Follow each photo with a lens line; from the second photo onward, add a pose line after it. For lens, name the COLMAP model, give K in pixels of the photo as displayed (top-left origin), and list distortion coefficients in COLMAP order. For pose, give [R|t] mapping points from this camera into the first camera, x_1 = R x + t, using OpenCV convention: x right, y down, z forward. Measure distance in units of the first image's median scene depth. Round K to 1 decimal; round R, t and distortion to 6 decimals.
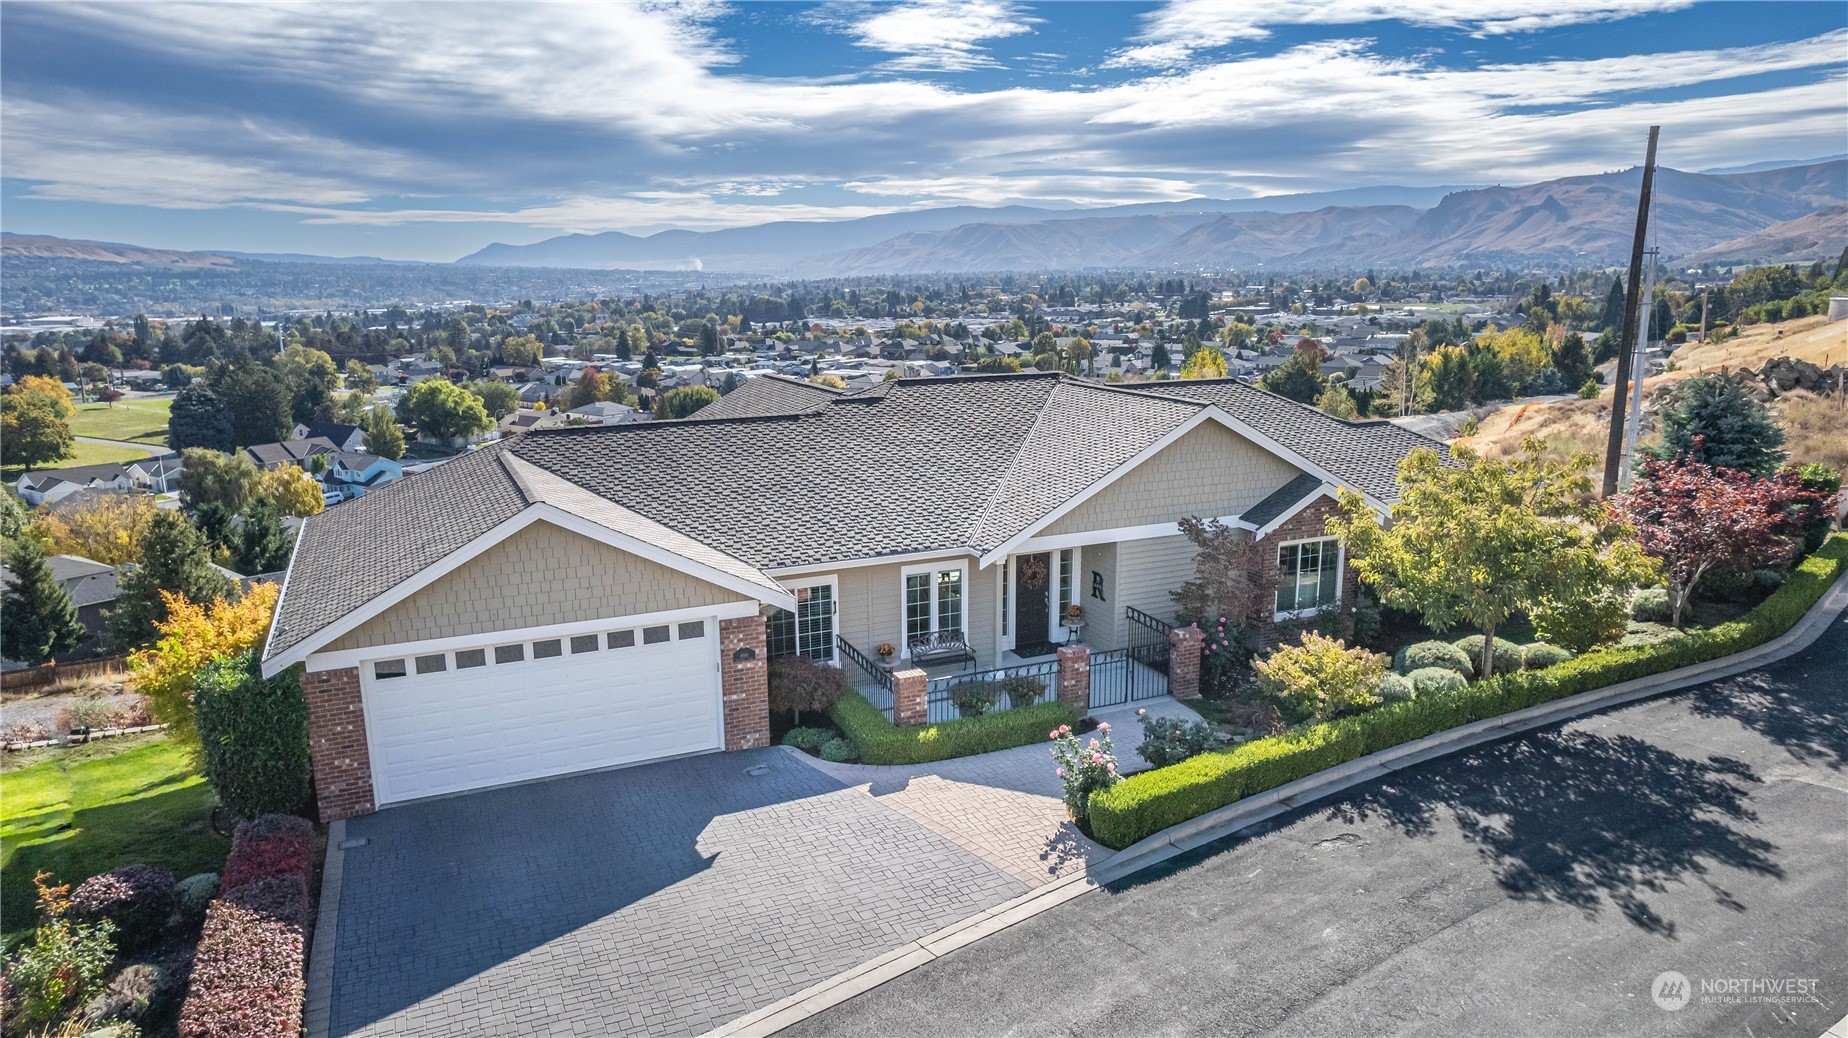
lens RADIAL K [[1185.3, 0, 924.0], [0, 1185.3, 519.0], [0, 0, 1]] dist [-0.067214, 0.085026]
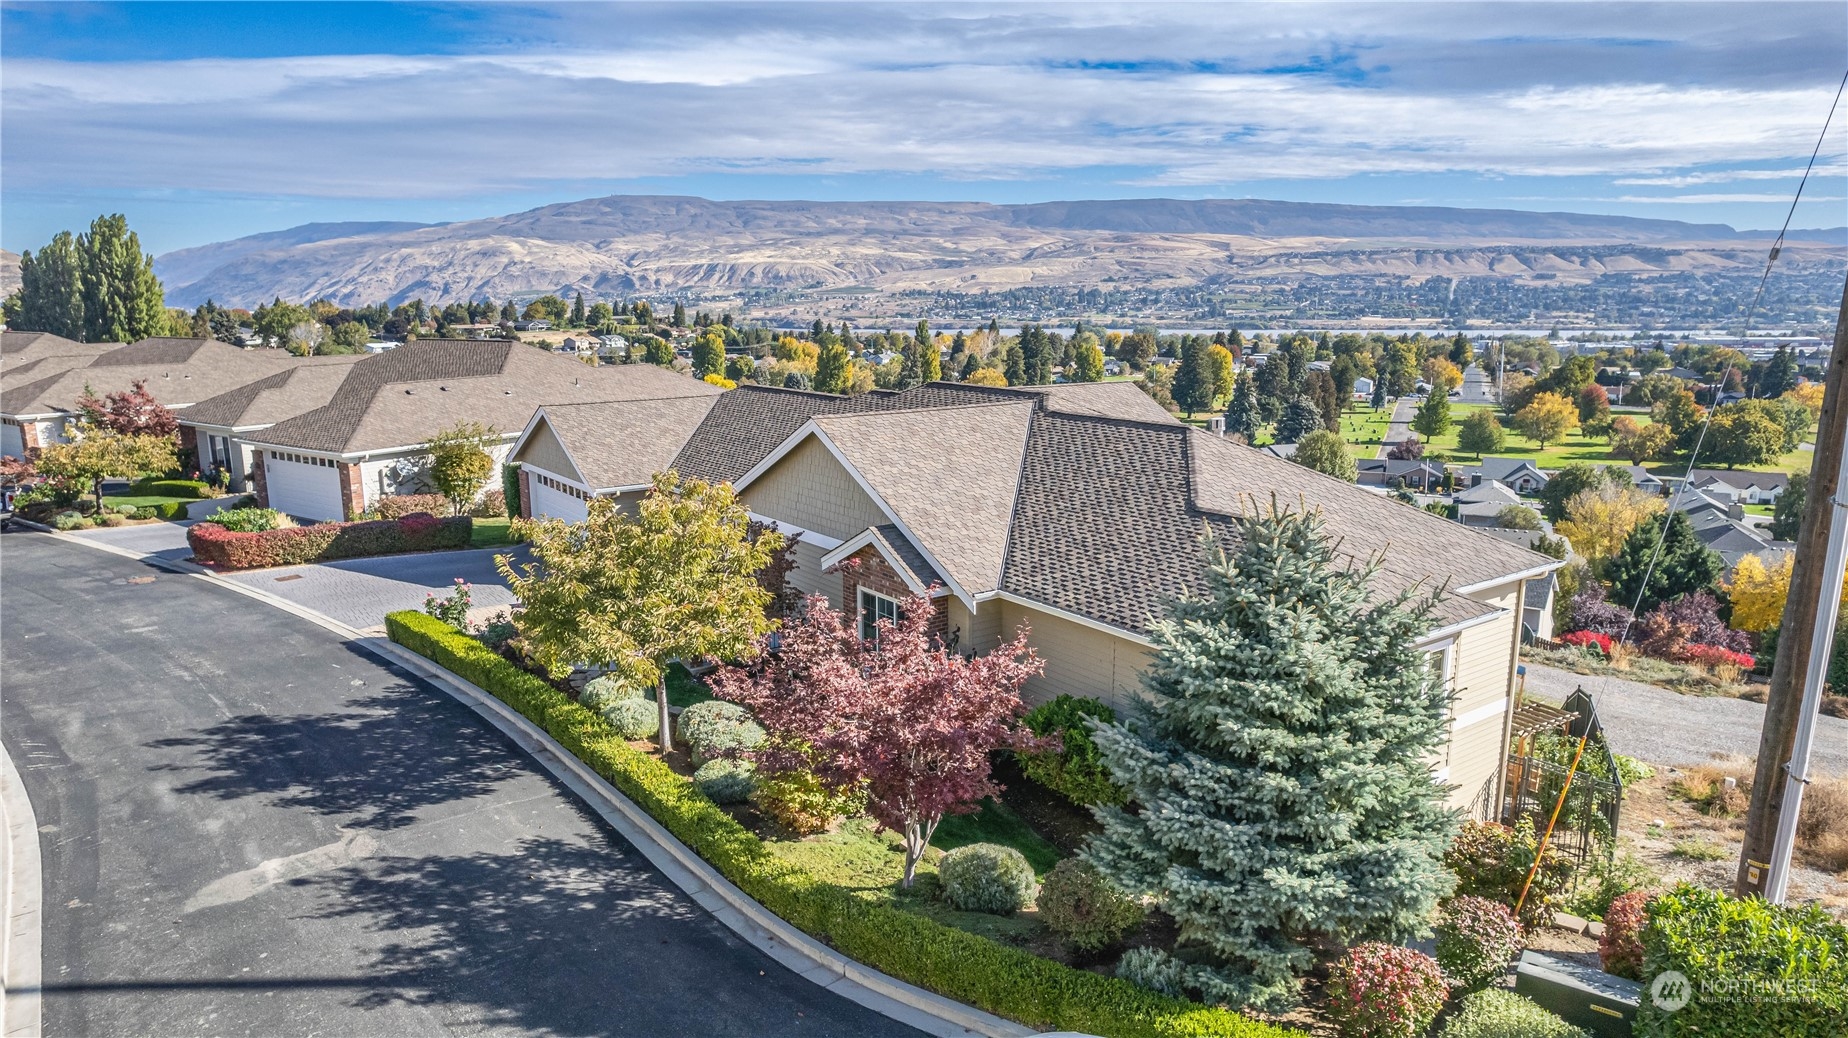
lens RADIAL K [[1185.3, 0, 924.0], [0, 1185.3, 519.0], [0, 0, 1]] dist [-0.067214, 0.085026]
pose [[0.187950, 0.191607, -0.963308, 1.606782], [-0.197688, 0.968094, 0.153989, -0.244941], [0.962078, 0.161493, 0.219832, 1.162223]]
